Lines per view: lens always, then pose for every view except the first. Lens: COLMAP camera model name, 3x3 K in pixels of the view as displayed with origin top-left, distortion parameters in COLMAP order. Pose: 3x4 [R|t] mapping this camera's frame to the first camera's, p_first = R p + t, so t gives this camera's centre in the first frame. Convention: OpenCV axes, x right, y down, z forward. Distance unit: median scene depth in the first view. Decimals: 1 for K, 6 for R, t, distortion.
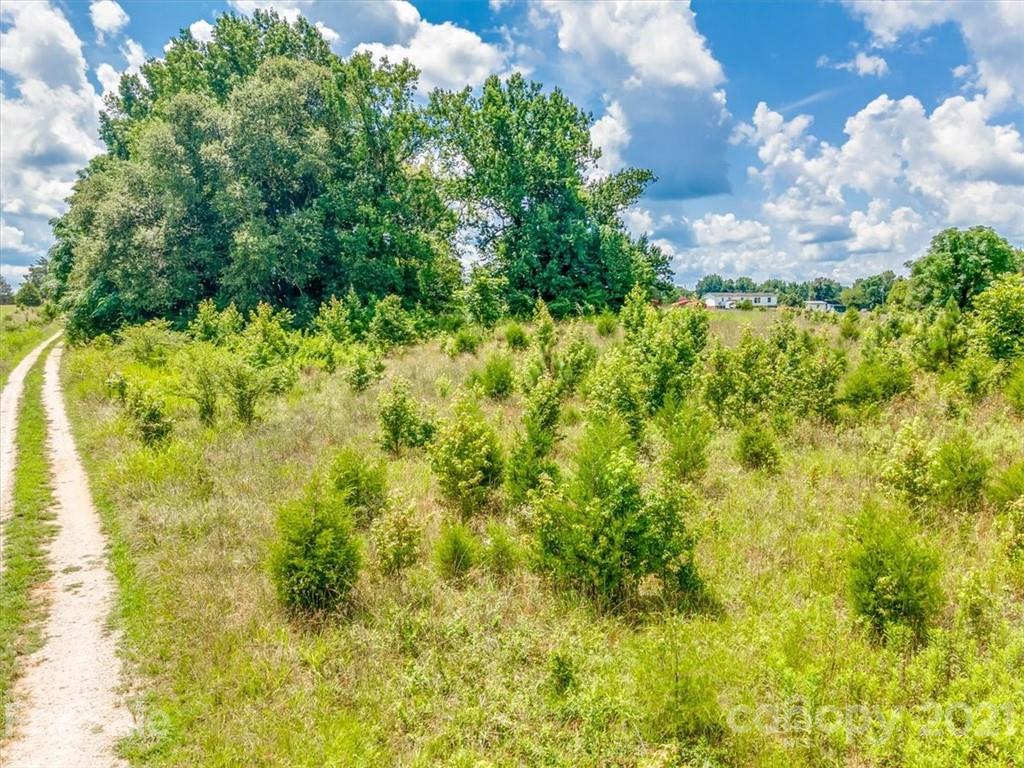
lens RADIAL K [[782.3, 0, 510.0], [0, 782.3, 378.9], [0, 0, 1]] dist [-0.011446, 0.039066]
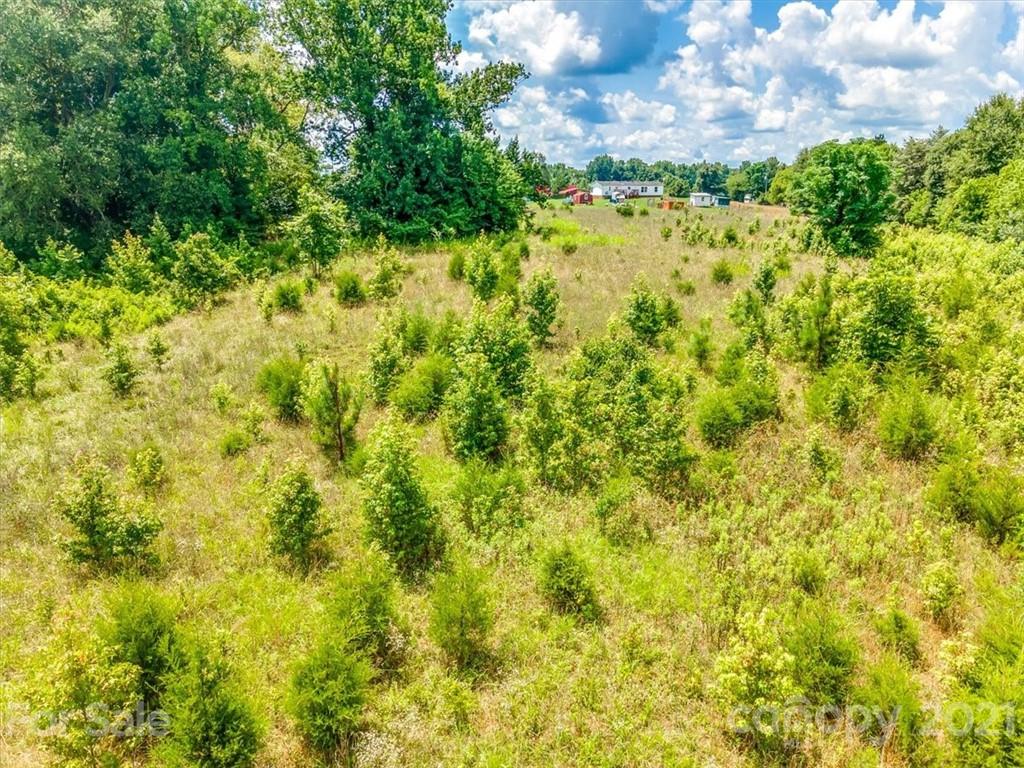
lens RADIAL K [[782.3, 0, 510.0], [0, 782.3, 378.9], [0, 0, 1]] dist [-0.011446, 0.039066]
pose [[0.990959, -0.025179, 0.131778, 0.046143], [0.004629, 0.988063, 0.153978, -0.057968], [-0.134082, -0.151976, 0.979247, 0.083839]]
